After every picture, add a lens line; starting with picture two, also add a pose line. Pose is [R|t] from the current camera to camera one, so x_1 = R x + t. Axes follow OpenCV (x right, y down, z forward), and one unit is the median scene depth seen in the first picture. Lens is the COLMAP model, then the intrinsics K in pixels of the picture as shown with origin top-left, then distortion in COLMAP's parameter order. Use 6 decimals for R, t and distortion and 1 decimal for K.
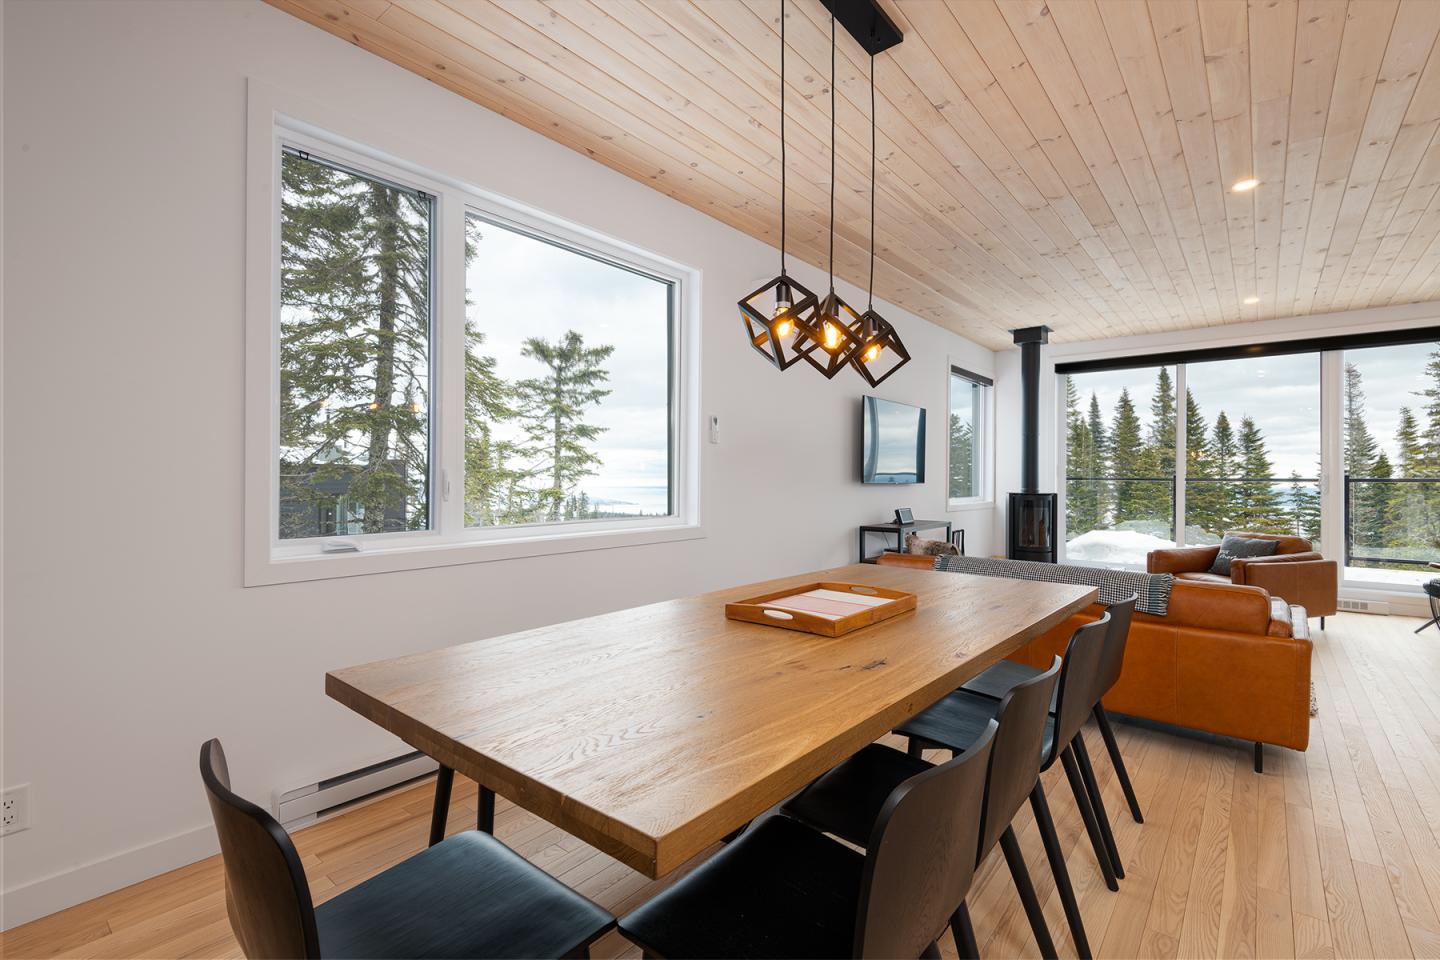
lens RADIAL K [[650.5, 0, 777.1], [0, 650.5, 481.4], [0, 0, 1]] dist [-0.000485, -0.004840]
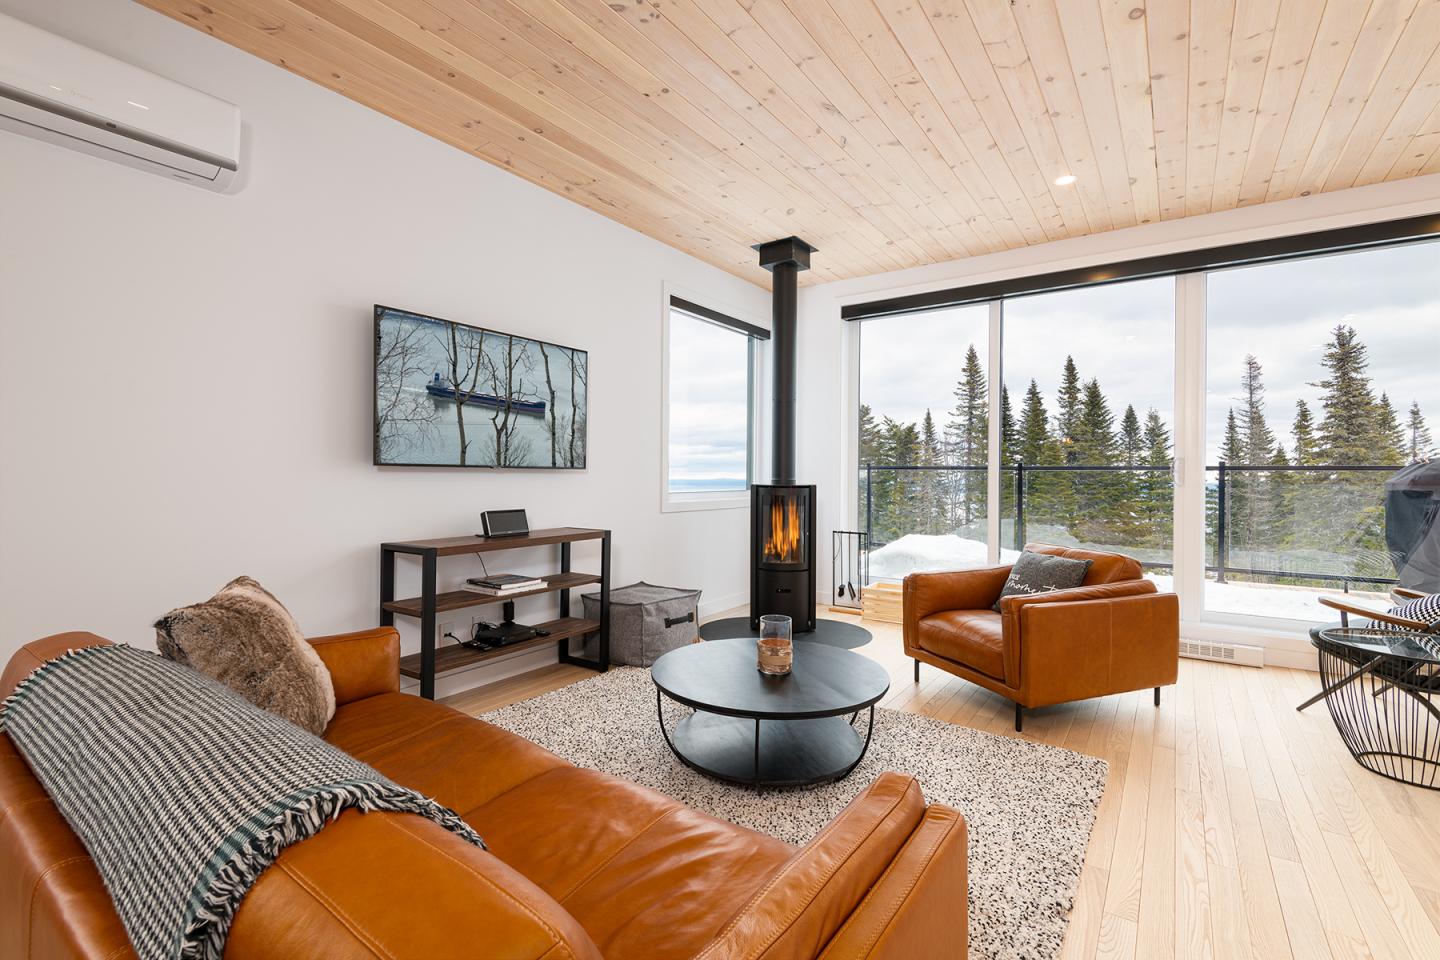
lens RADIAL K [[650.5, 0, 767.8], [0, 650.5, 482.6], [0, 0, 1]] dist [-0.000485, -0.004840]
pose [[0.996689, 0.000127, 0.081308, 0.076072], [-0.000927, 0.999951, 0.009810, 0.002222], [-0.081303, -0.009852, 0.996641, 0.075664]]
